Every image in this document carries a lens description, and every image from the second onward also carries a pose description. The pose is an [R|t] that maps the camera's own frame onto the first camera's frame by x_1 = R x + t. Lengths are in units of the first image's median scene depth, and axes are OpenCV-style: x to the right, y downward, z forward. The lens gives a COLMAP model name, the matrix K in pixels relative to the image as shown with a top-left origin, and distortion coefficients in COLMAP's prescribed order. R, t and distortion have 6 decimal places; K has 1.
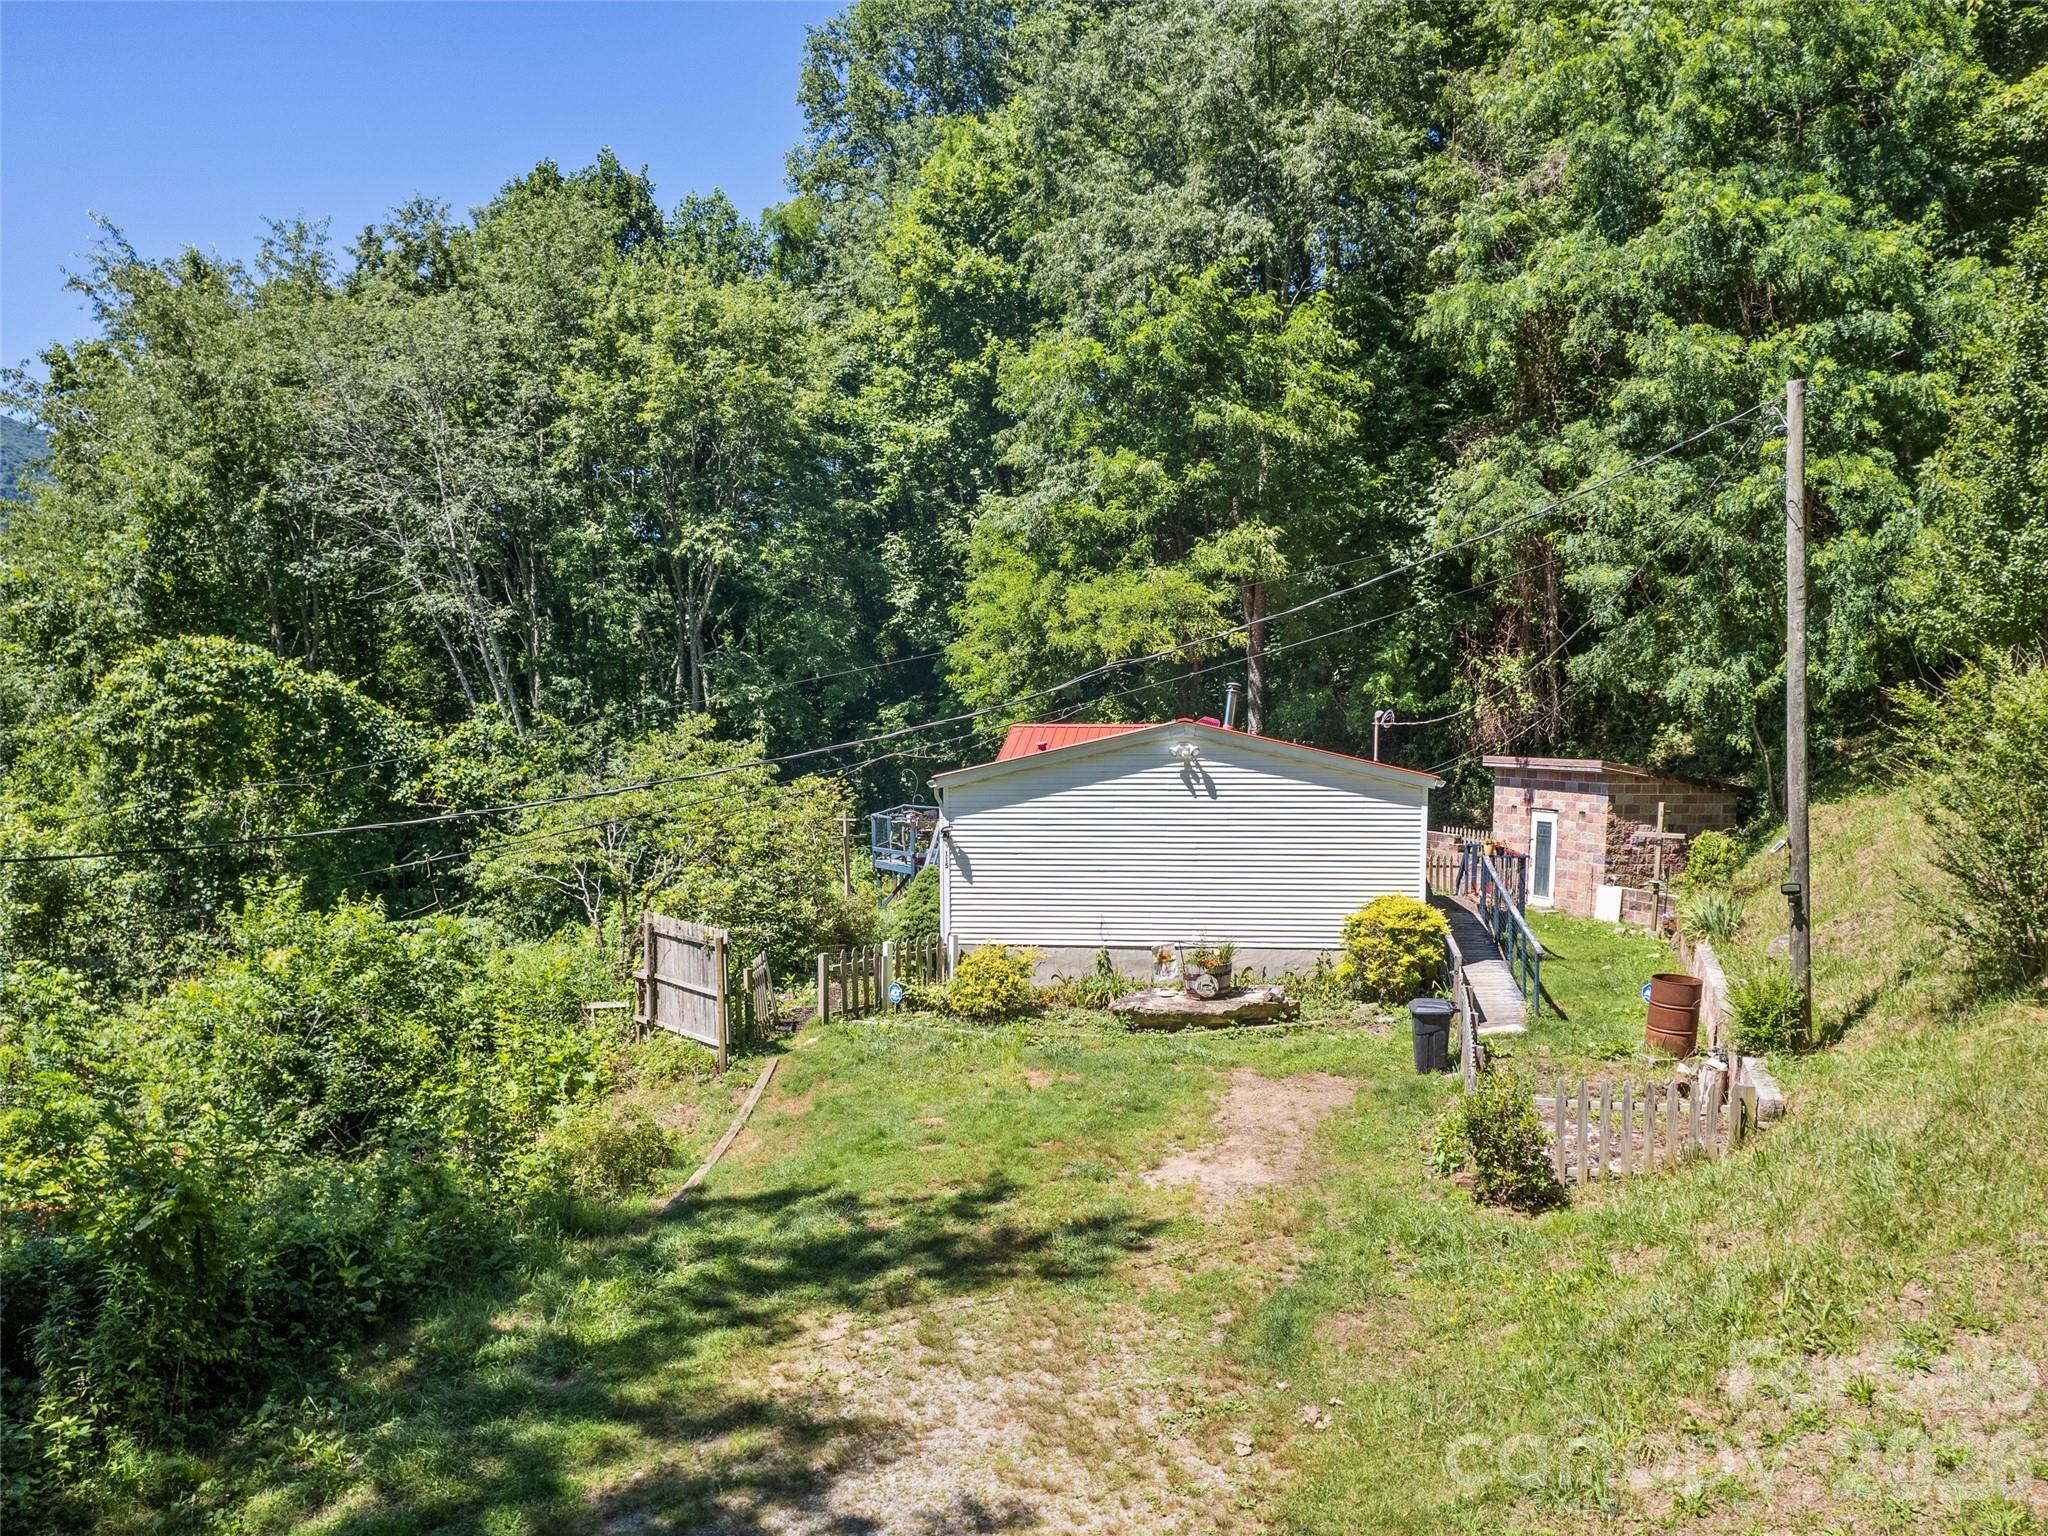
lens RADIAL K [[1450.3, 0, 1028.3], [0, 1450.3, 801.8], [0, 0, 1]] dist [-0.096076, 0.079607]
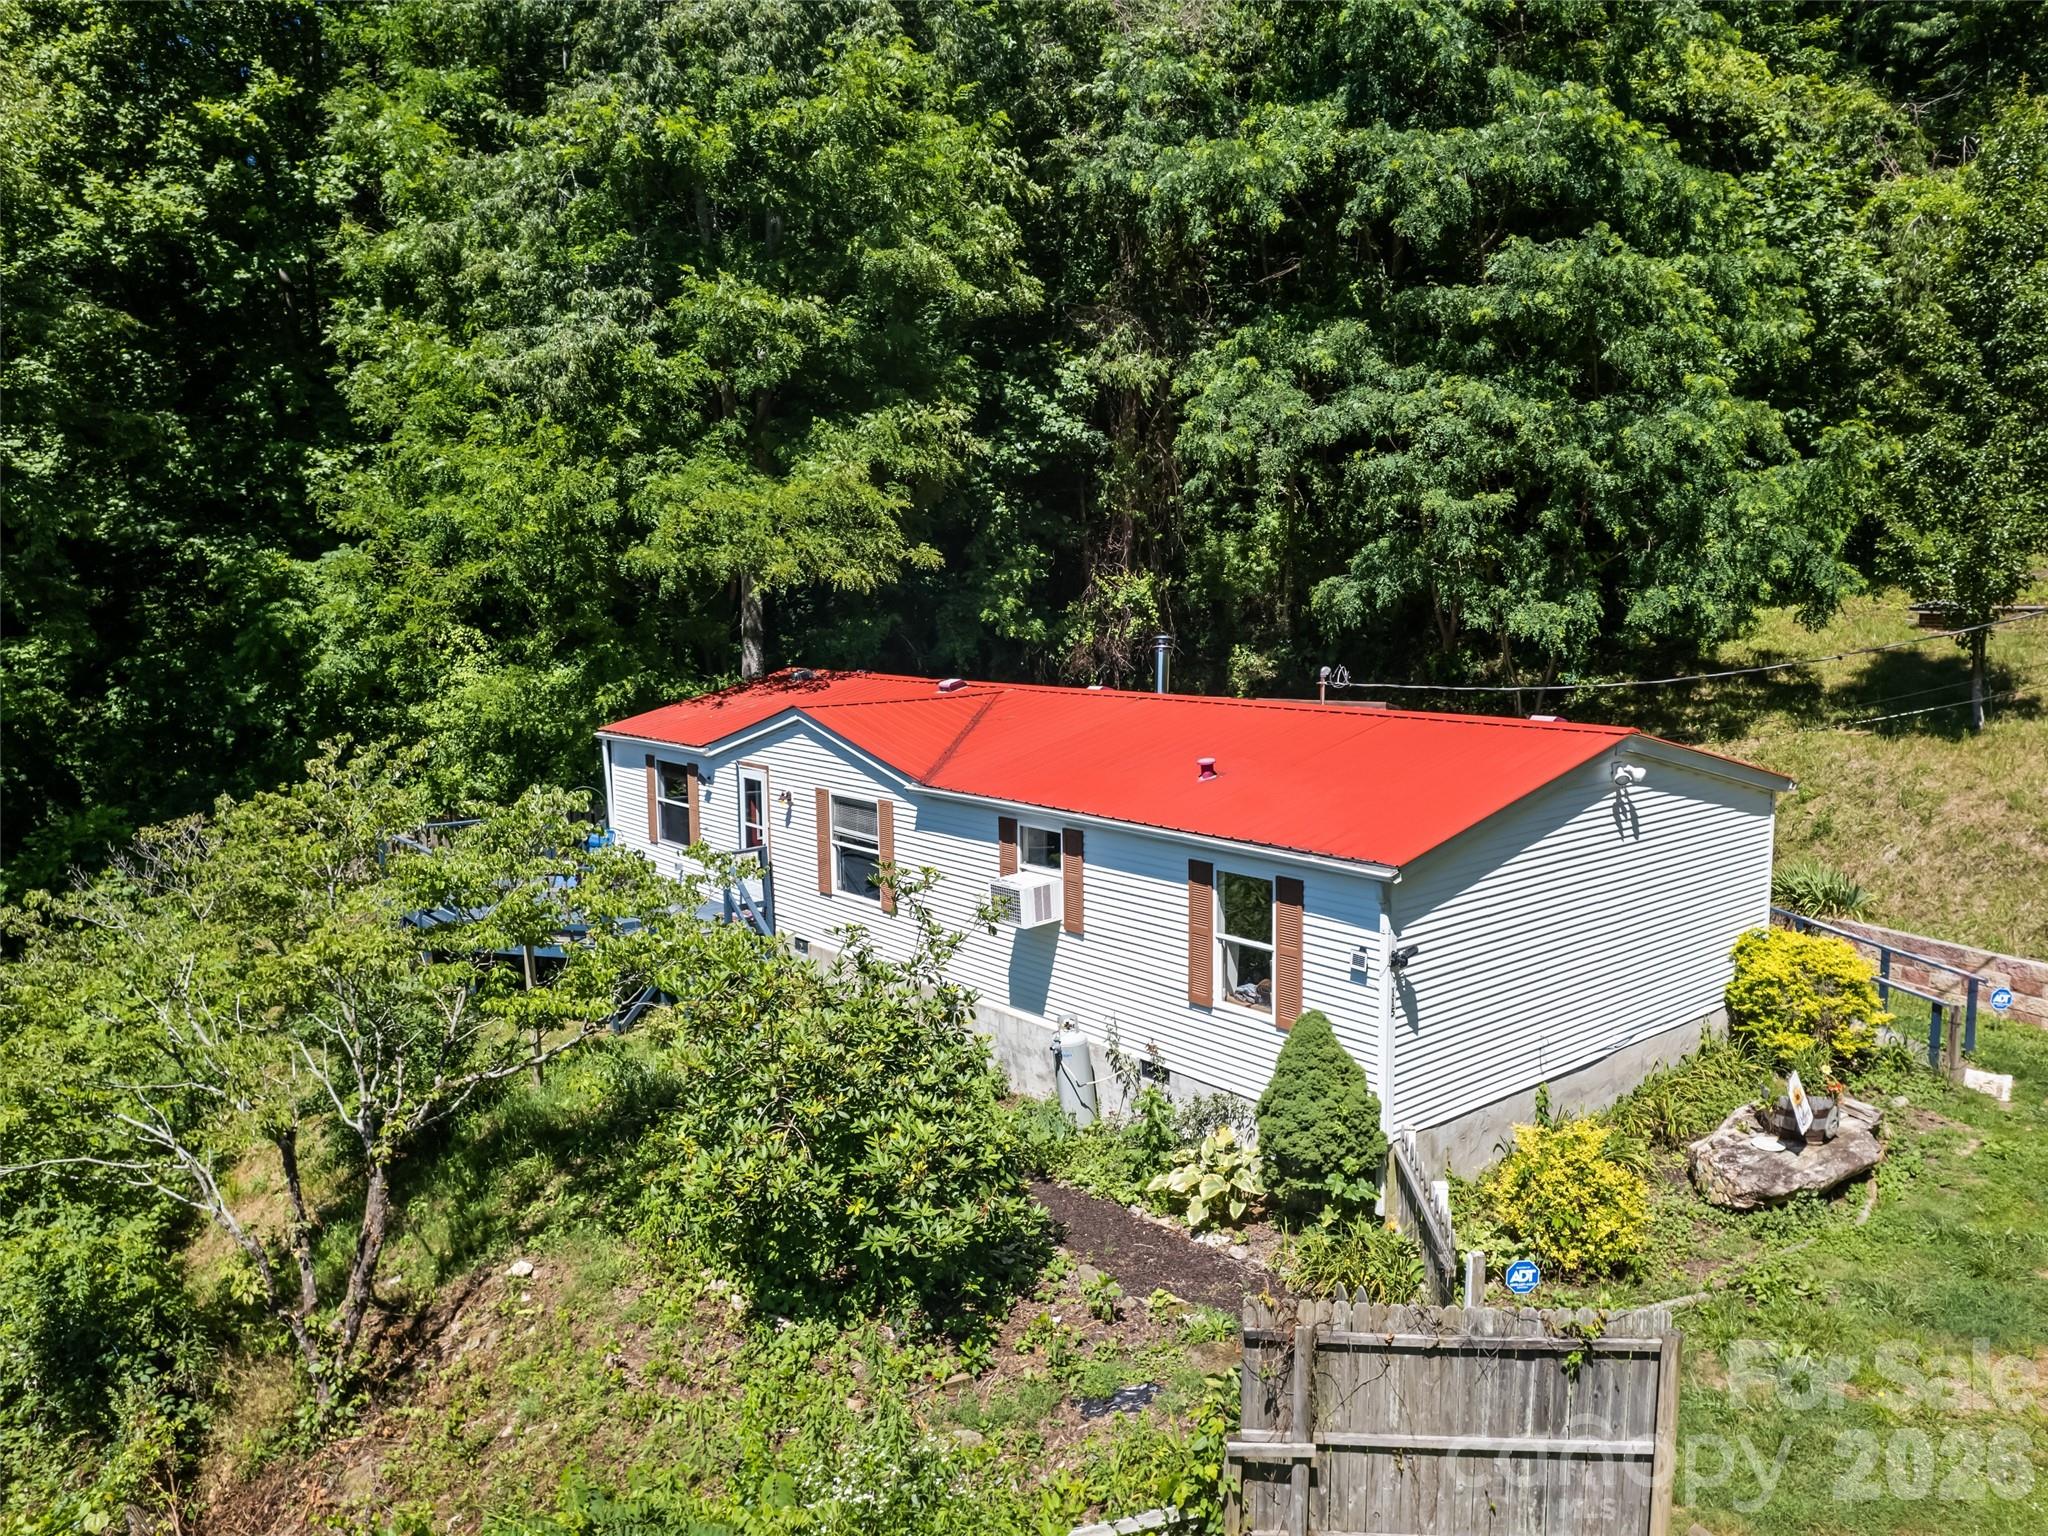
lens RADIAL K [[1450.3, 0, 1028.3], [0, 1450.3, 801.8], [0, 0, 1]] dist [-0.096076, 0.079607]
pose [[0.748099, -0.100555, 0.655924, -0.301224], [0.046561, 0.993970, 0.099274, -0.057739], [-0.661951, -0.043726, 0.748270, 0.385951]]
